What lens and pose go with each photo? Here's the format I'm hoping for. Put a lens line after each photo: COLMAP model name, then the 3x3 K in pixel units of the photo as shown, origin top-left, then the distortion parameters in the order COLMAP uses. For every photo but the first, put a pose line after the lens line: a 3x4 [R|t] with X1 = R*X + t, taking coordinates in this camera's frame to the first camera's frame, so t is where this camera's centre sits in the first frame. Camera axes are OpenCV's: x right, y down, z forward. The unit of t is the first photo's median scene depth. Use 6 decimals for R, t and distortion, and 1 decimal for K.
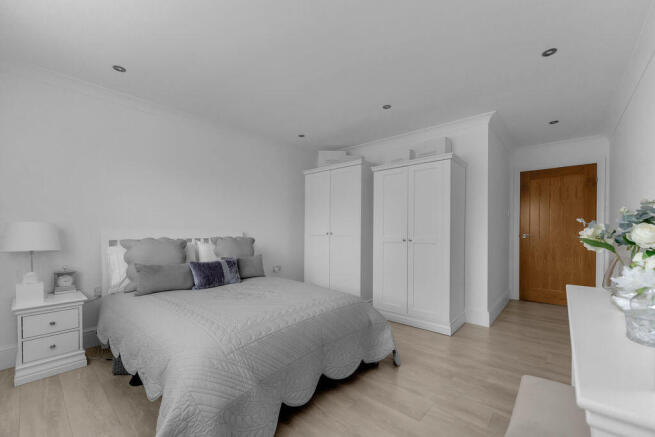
lens RADIAL K [[266.6, 0, 328.6], [0, 266.6, 228.9], [0, 0, 1]] dist [-0.000543, -0.000058]
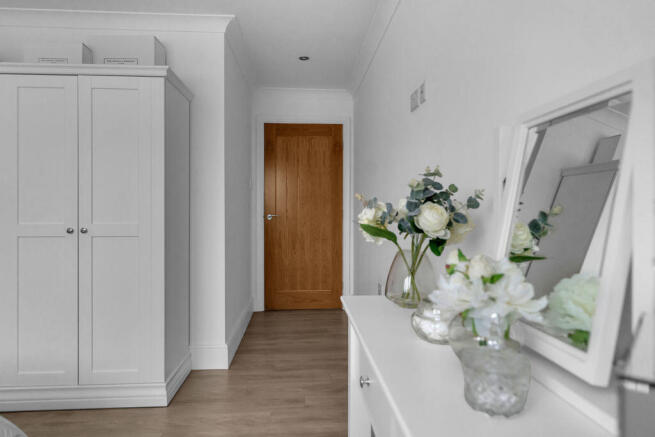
lens RADIAL K [[436.7, 0, 327.5], [0, 436.7, 218.5], [0, 0, 1]] dist [0.009081, -0.001507]
pose [[0.707898, -0.018513, 0.706072, 0.056238], [-0.003381, 0.999556, 0.029598, -0.004187], [-0.706307, -0.023340, 0.707521, 0.124375]]
